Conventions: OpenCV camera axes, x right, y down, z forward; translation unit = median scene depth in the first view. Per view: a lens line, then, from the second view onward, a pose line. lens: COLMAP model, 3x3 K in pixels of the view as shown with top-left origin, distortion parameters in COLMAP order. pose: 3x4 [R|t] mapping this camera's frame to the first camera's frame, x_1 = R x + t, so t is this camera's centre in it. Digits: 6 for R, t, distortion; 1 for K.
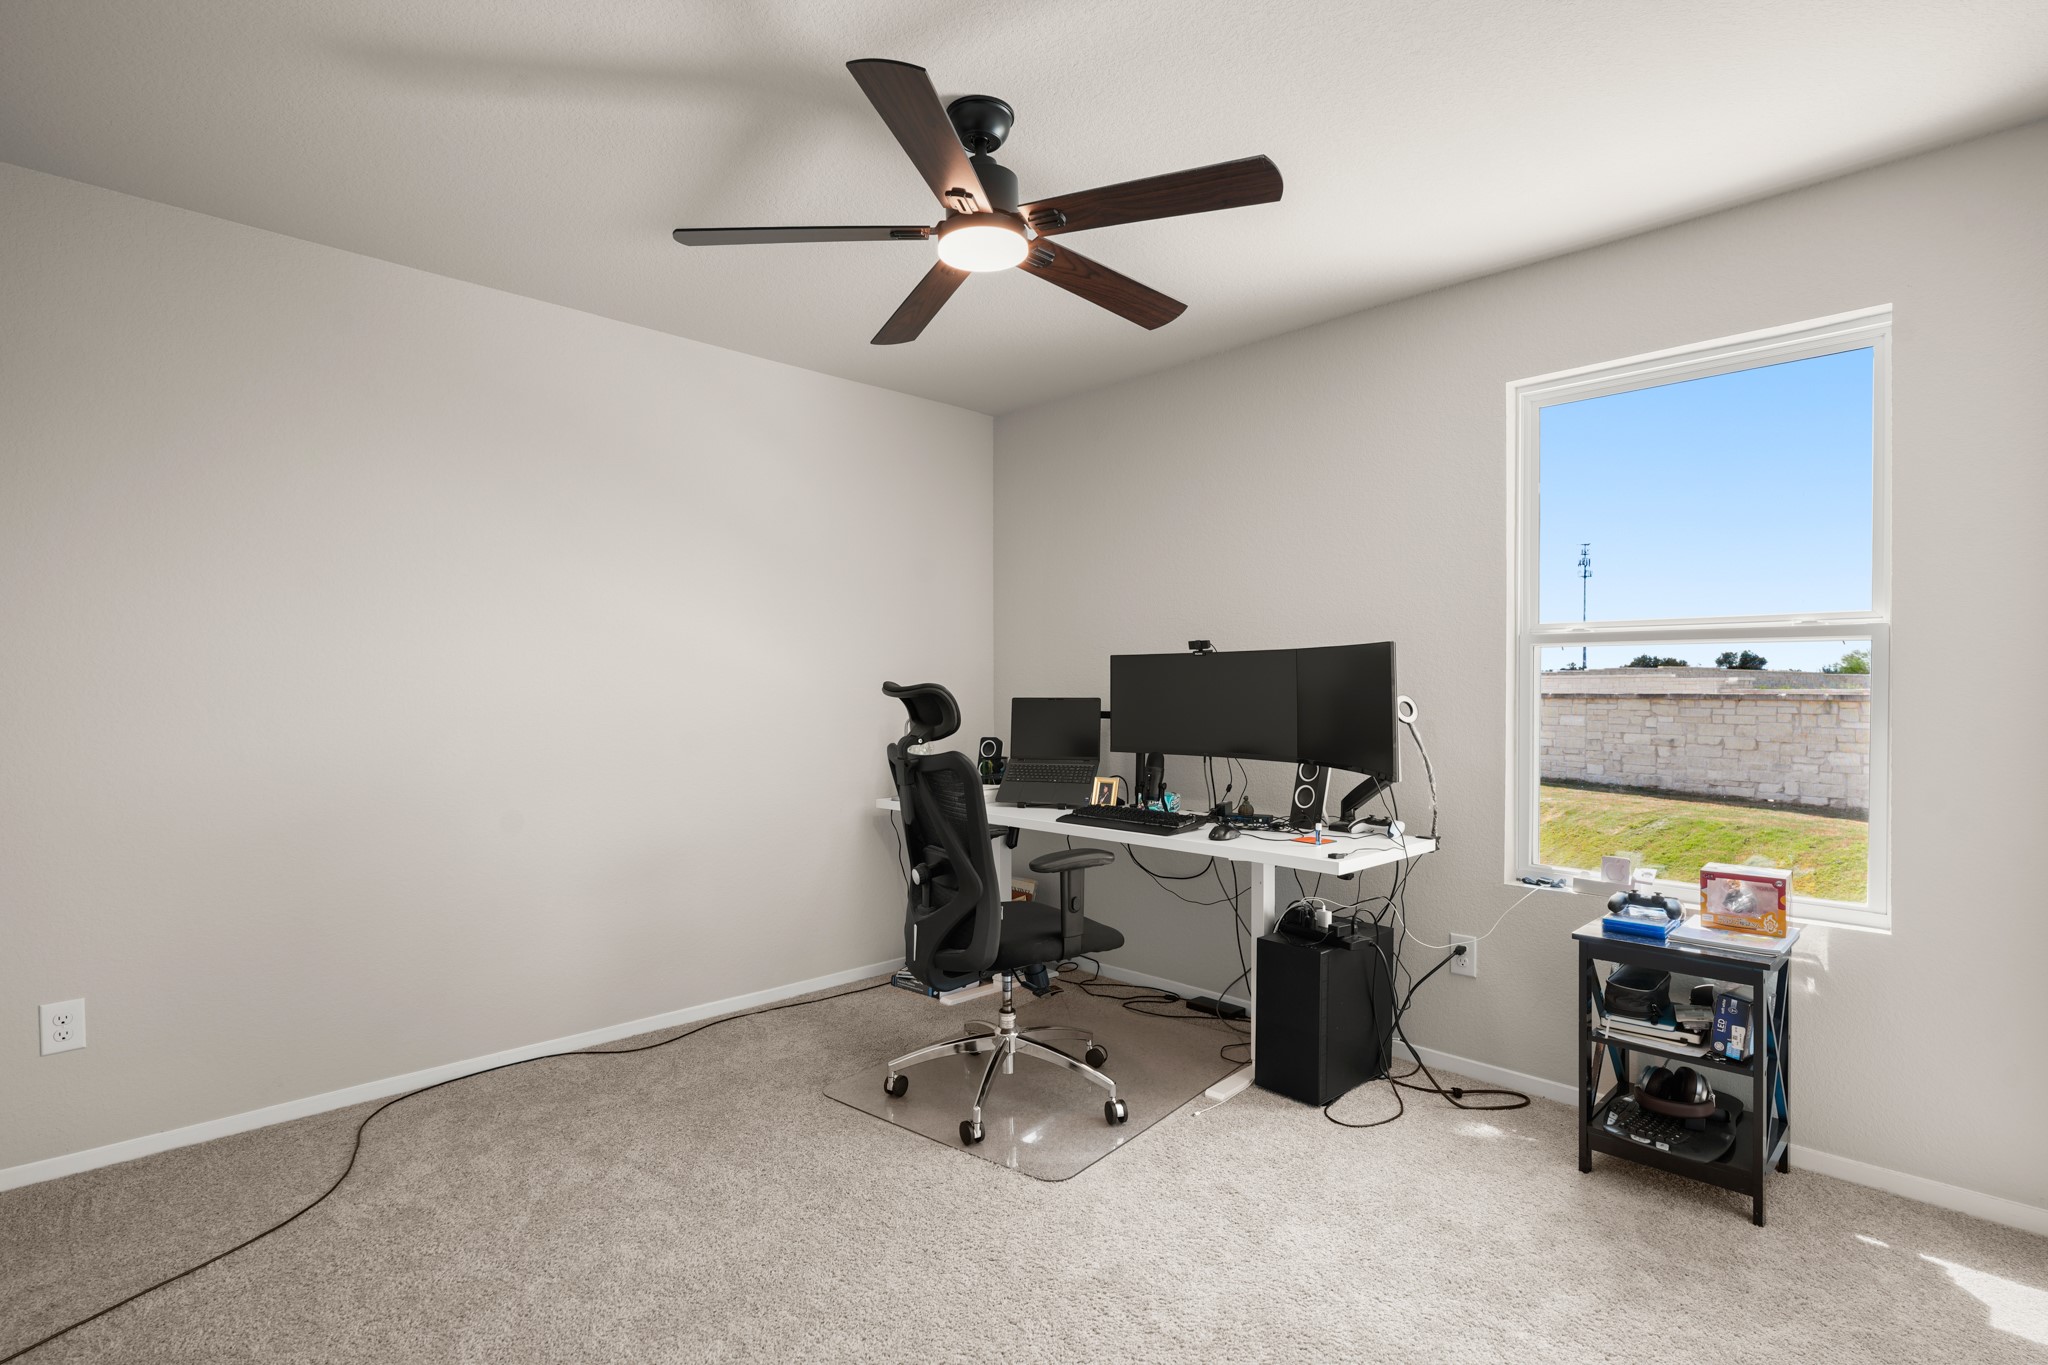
lens RADIAL K [[1009.0, 0, 1030.1], [0, 1009.0, 693.5], [0, 0, 1]] dist [-0.000691, 0.000478]
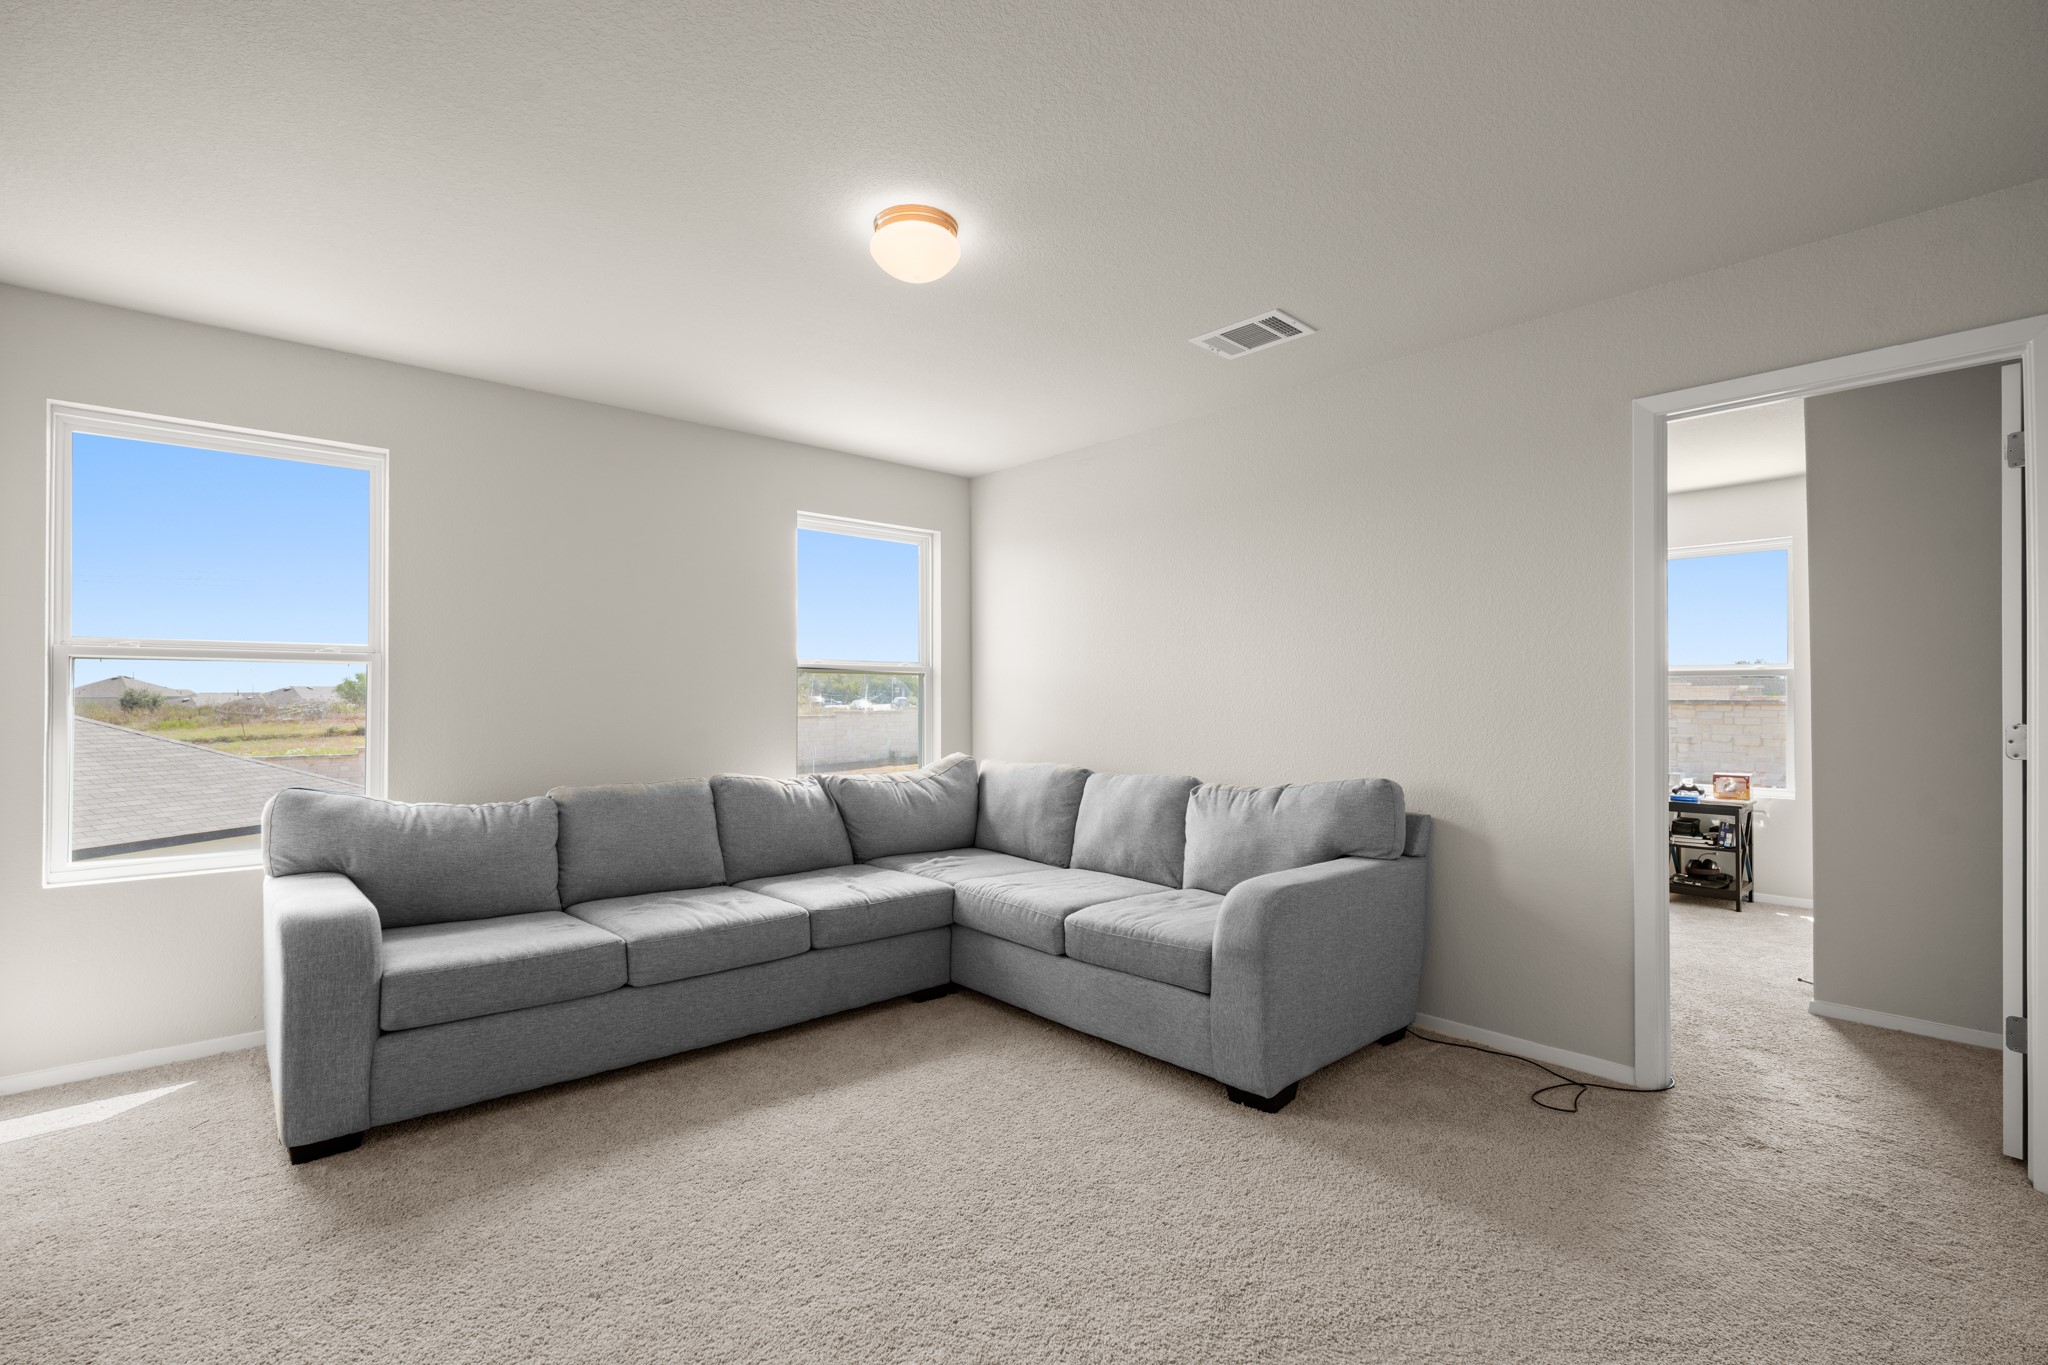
lens RADIAL K [[943.1, 0, 1028.0], [0, 943.1, 692.3], [0, 0, 1]] dist [-0.000755, -0.000070]
pose [[0.999073, -0.005642, -0.042680, -0.846555], [0.005152, 0.999920, -0.011593, 0.000310], [0.042742, 0.011362, 0.999022, -1.282874]]
